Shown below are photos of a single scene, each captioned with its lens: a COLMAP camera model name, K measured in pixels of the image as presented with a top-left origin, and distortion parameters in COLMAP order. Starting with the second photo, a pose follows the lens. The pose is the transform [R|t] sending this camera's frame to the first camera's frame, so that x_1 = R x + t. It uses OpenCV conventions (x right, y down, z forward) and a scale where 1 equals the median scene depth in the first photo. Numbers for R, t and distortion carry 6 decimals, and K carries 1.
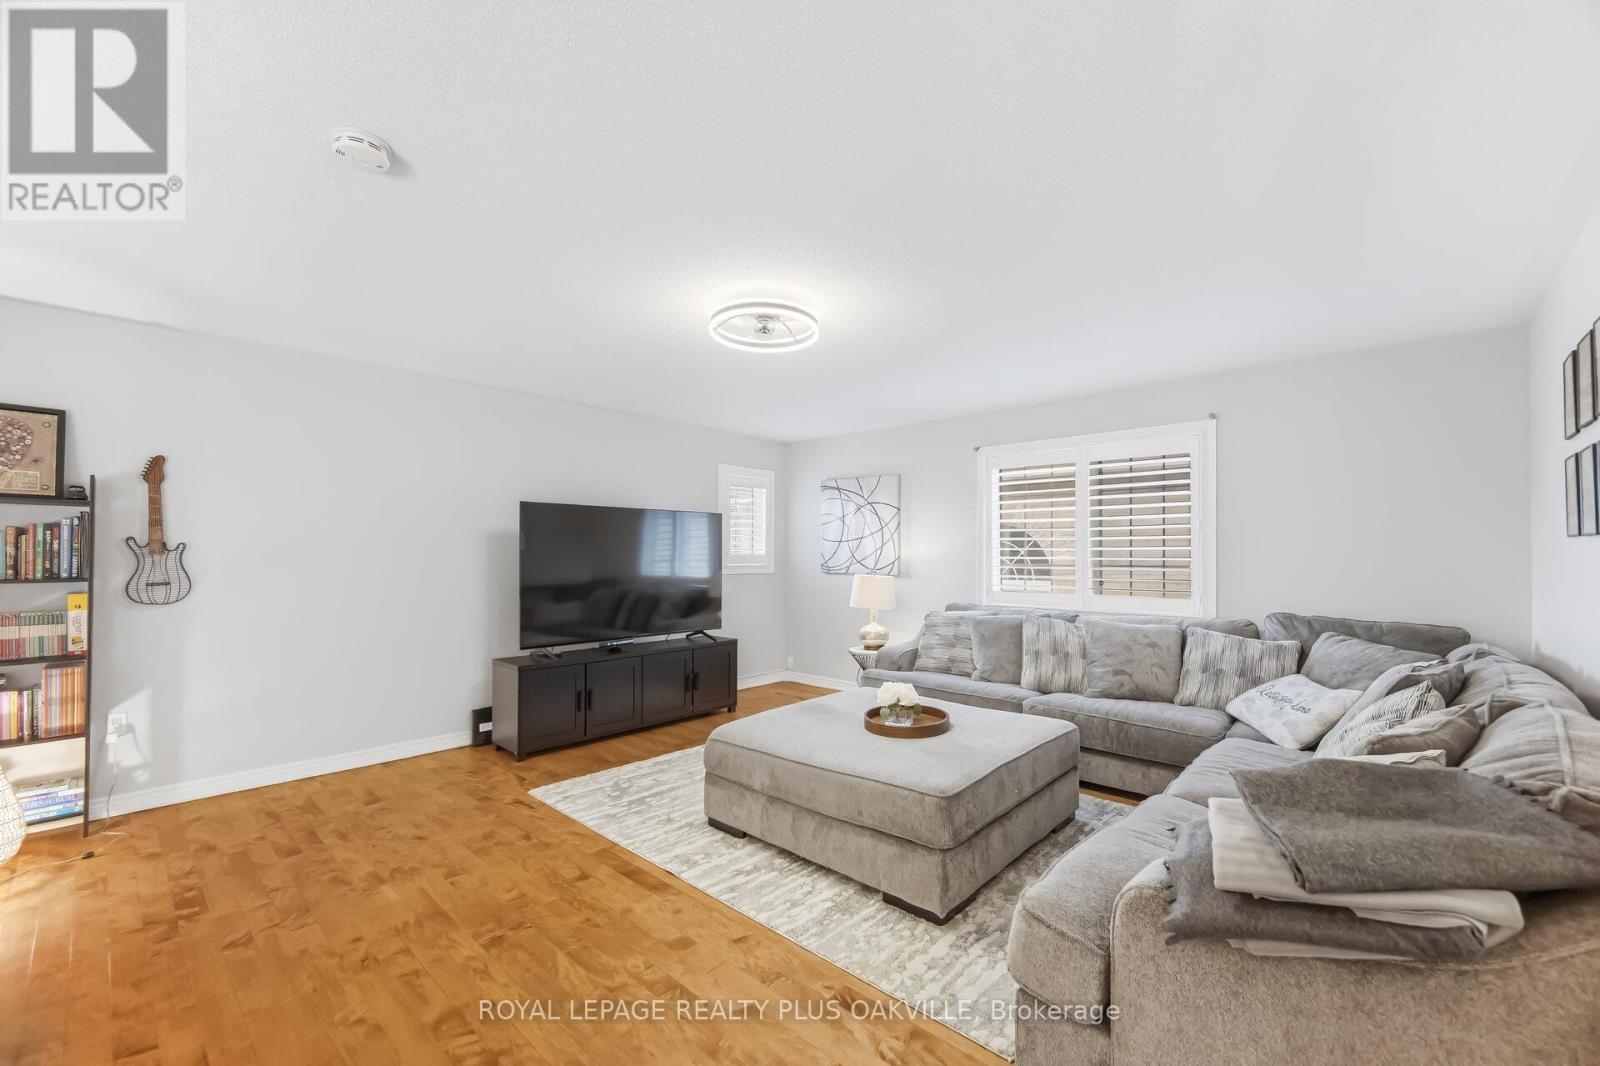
lens RADIAL K [[646.8, 0, 801.6], [0, 646.8, 549.6], [0, 0, 1]] dist [-0.011135, -0.000071]
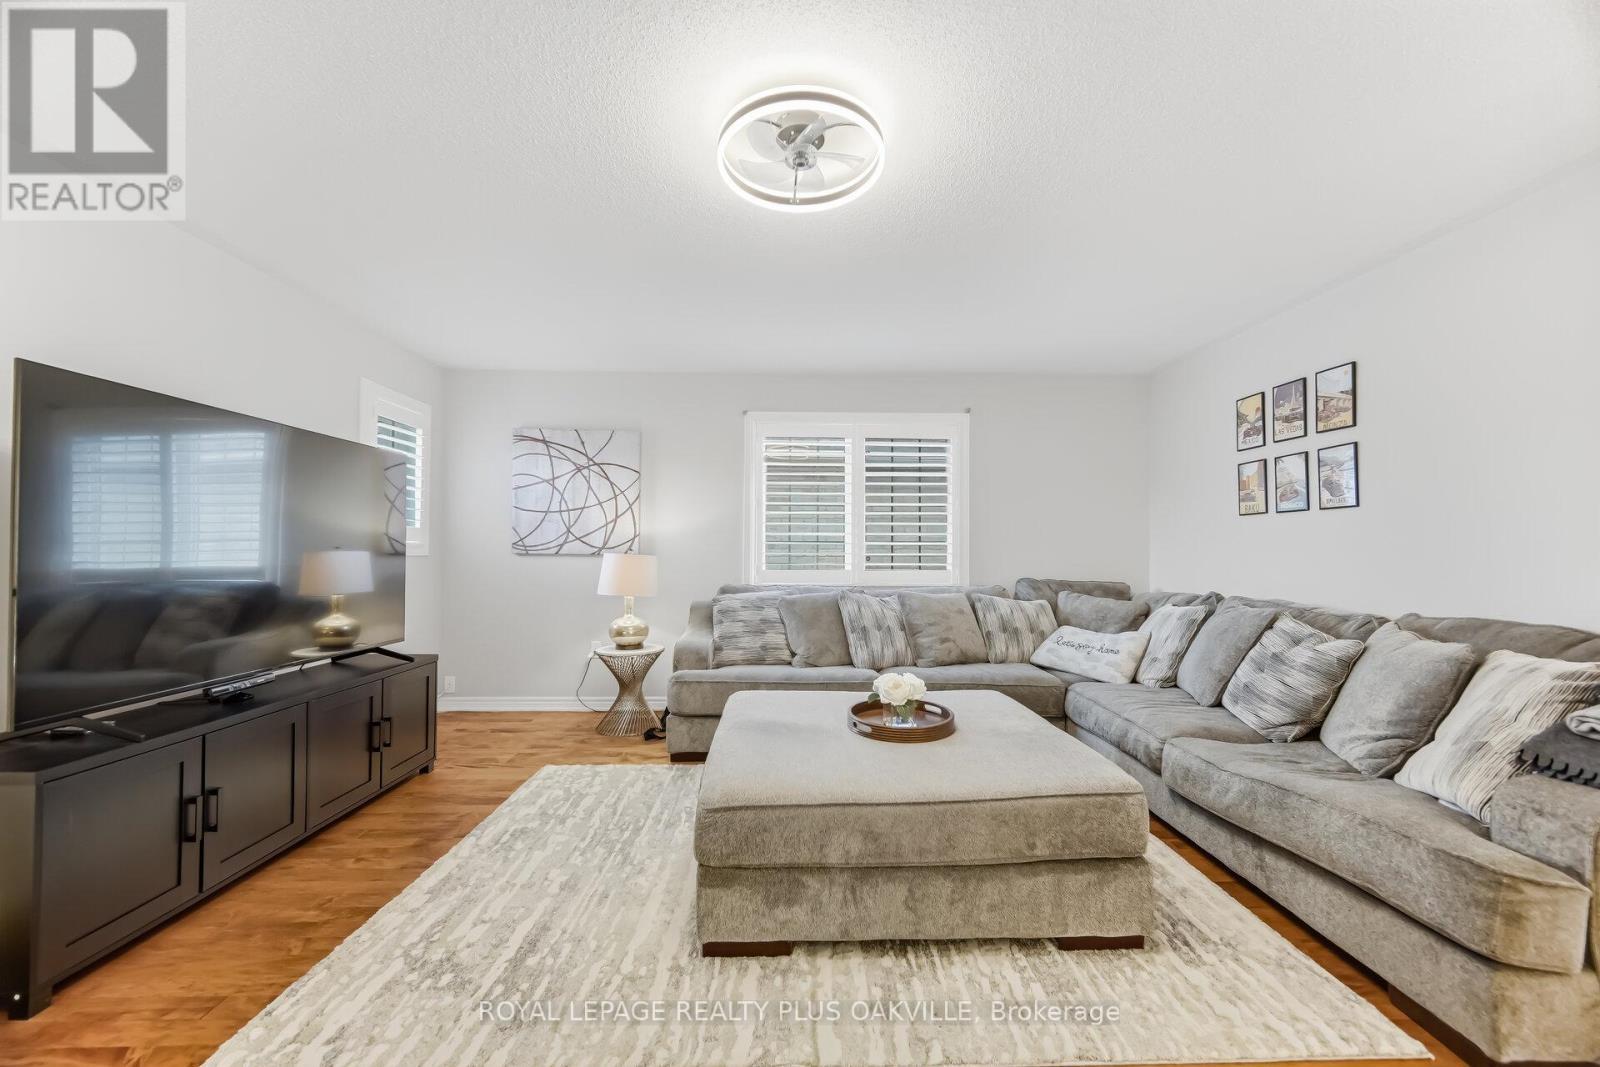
lens RADIAL K [[640.5, 0, 802.2], [0, 640.5, 543.7], [0, 0, 1]] dist [-0.003022, -0.000261]
pose [[0.717984, 0.007754, 0.696017, -0.365559], [-0.008164, 0.999963, -0.002718, 0.036100], [-0.696012, -0.003731, 0.718020, 0.384848]]
